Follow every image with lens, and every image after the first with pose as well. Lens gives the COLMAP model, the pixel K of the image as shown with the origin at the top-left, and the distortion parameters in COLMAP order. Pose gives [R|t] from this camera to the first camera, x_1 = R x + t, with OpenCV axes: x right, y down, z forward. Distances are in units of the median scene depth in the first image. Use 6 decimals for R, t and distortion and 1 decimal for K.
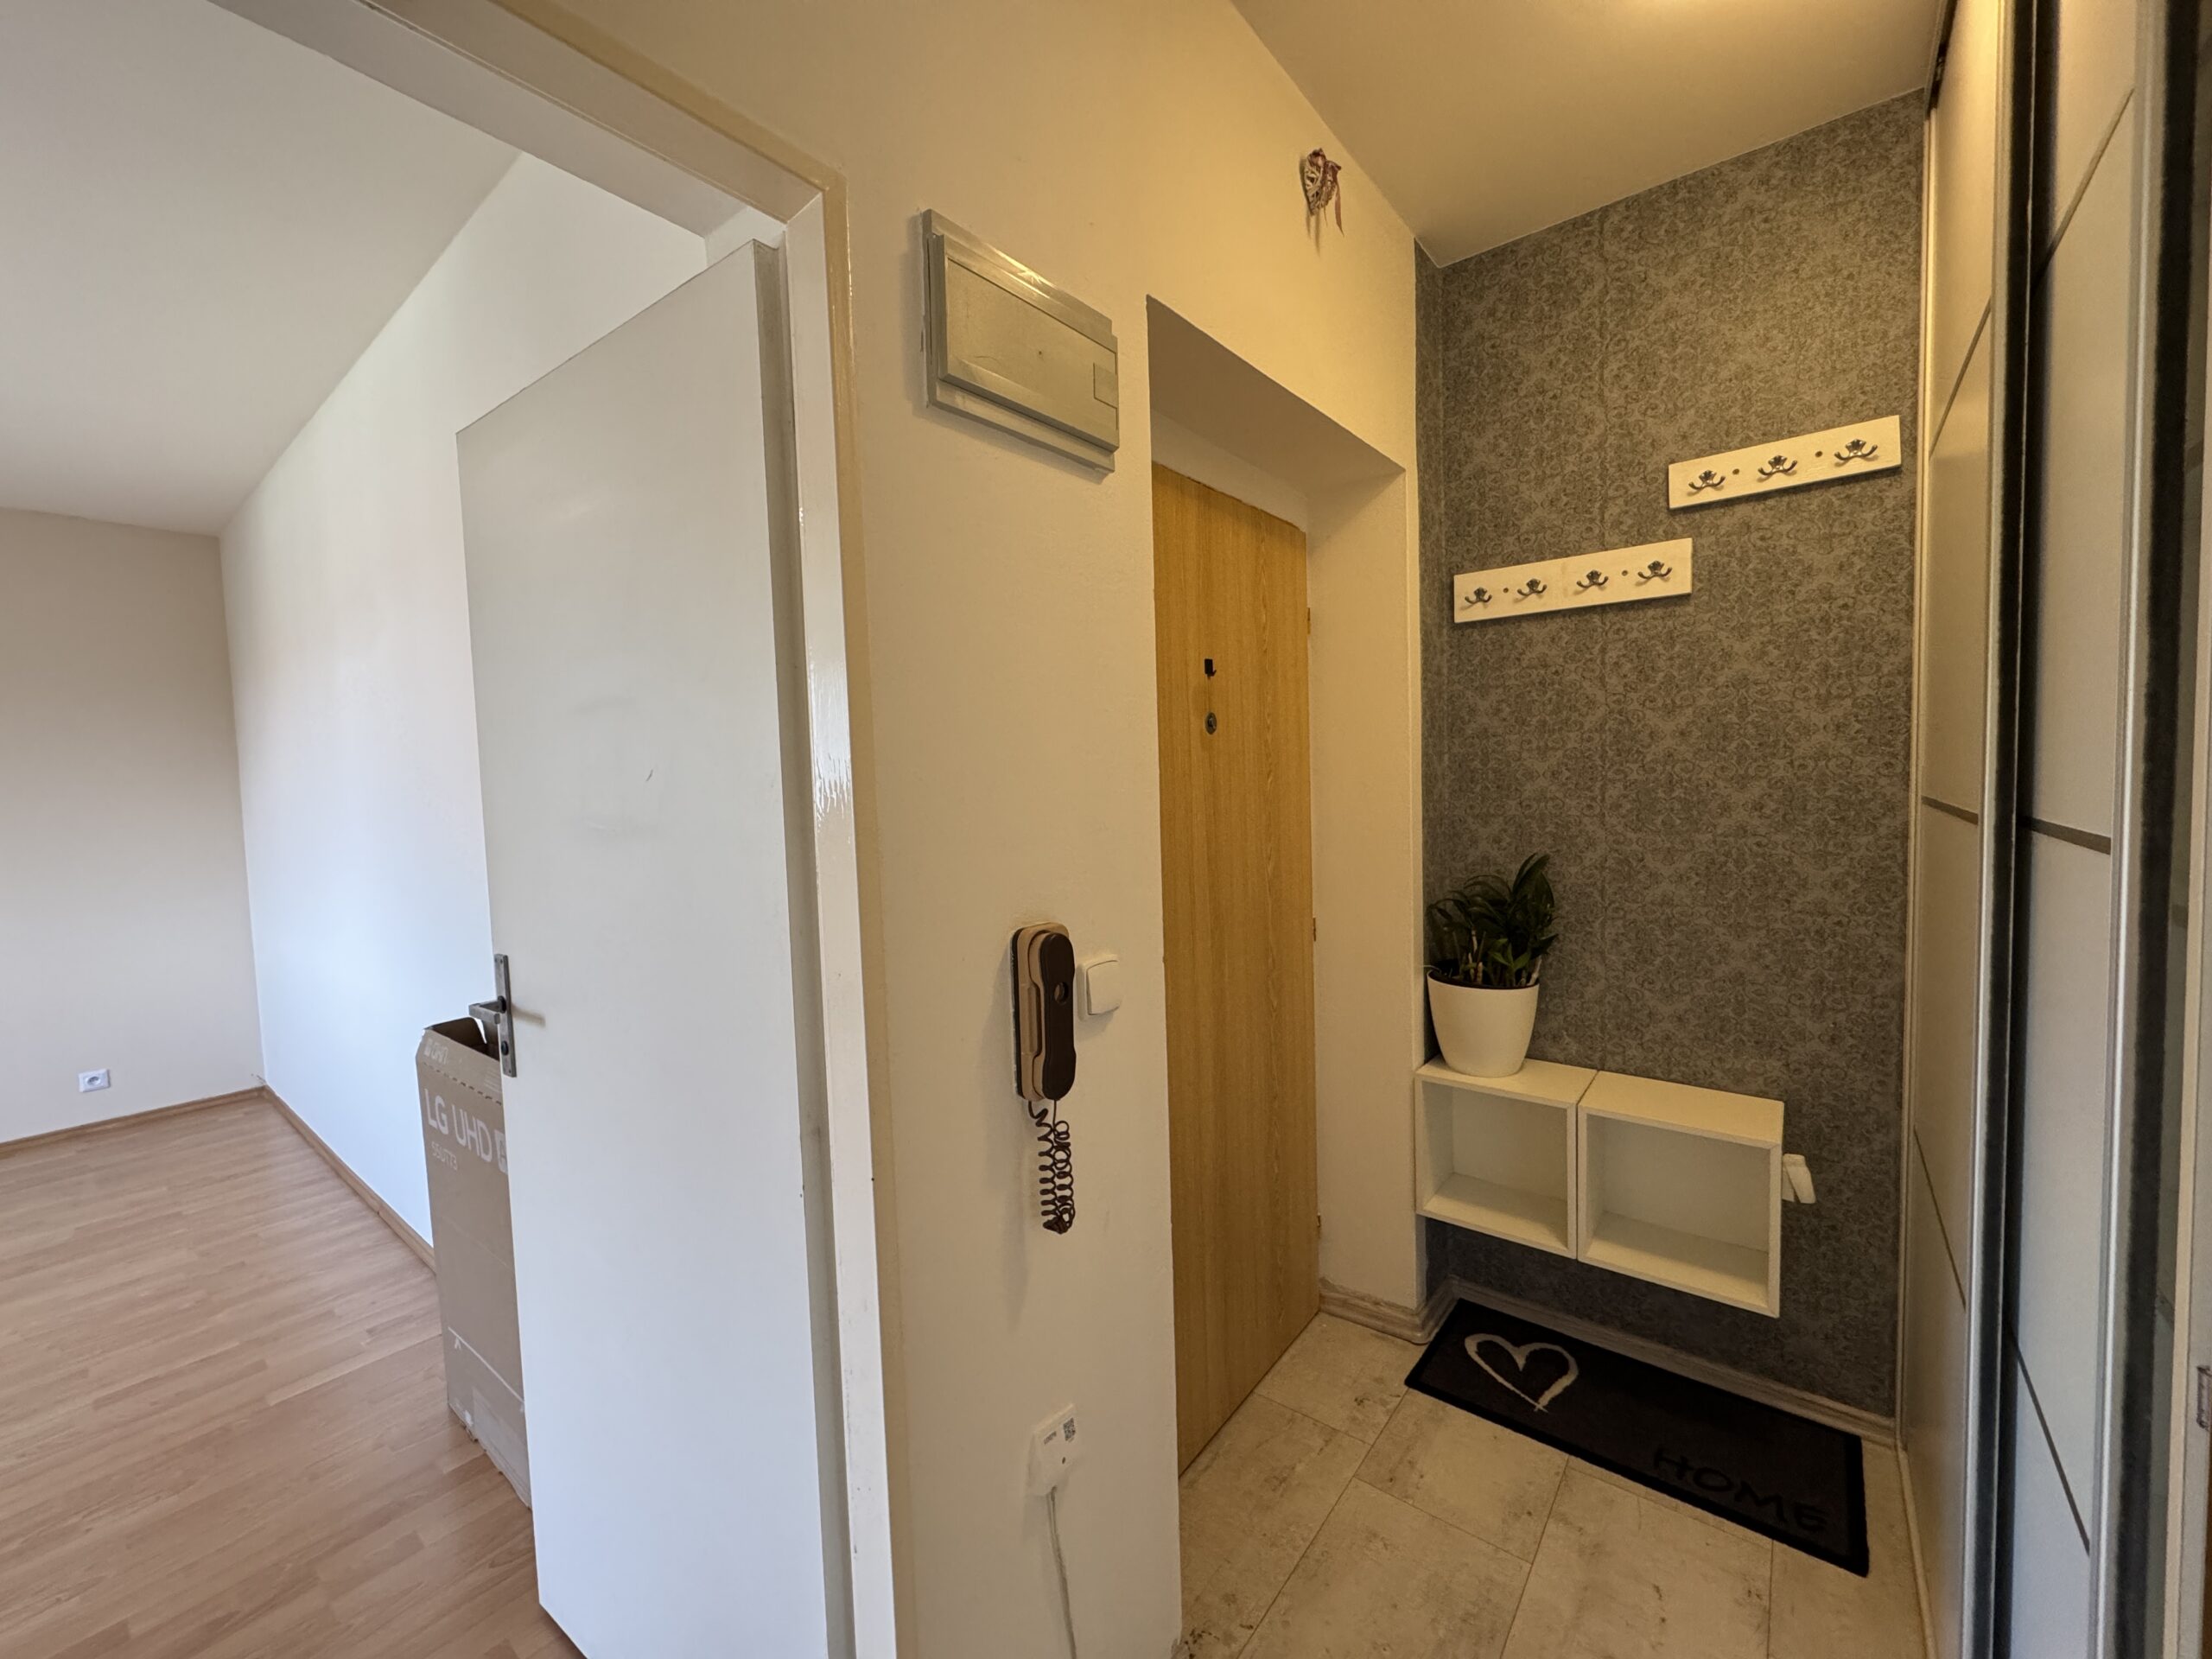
lens RADIAL K [[879.6, 0, 1109.5], [0, 879.6, 825.0], [0, 0, 1]] dist [-0.001146, -0.000353]
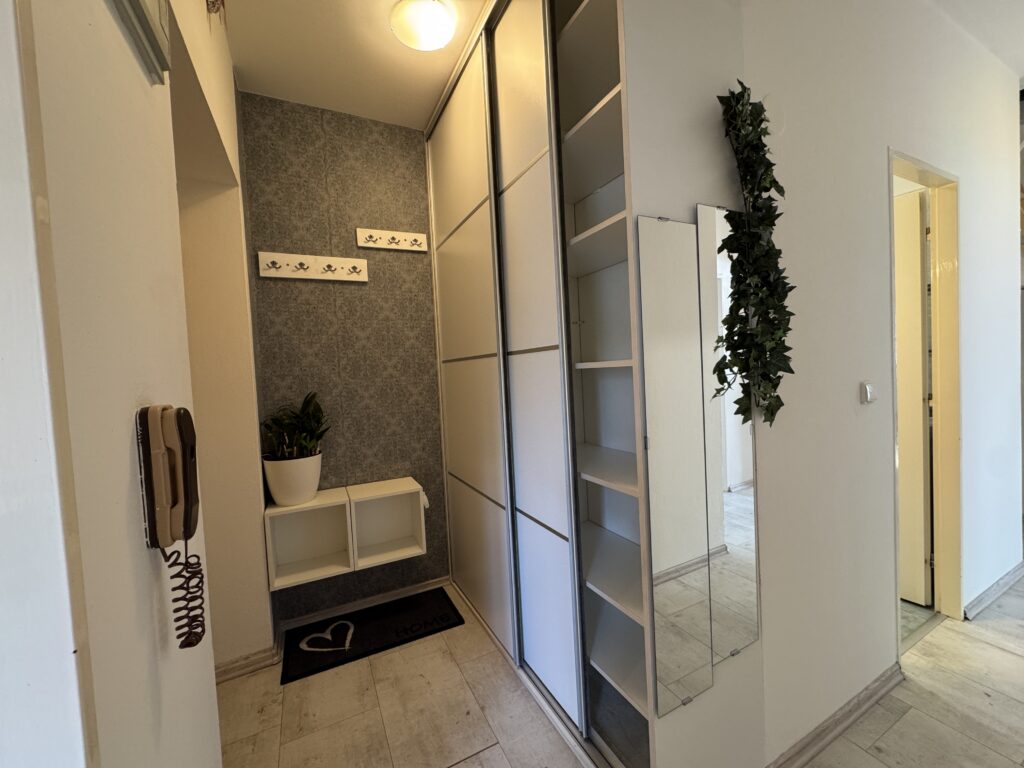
lens RADIAL K [[407.2, 0, 513.6], [0, 407.2, 381.9], [0, 0, 1]] dist [-0.001146, -0.000353]
pose [[0.416017, -0.020045, 0.909136, -0.213599], [0.088047, 0.995948, -0.018331, 0.073971], [-0.905084, 0.087673, 0.416096, 0.166578]]
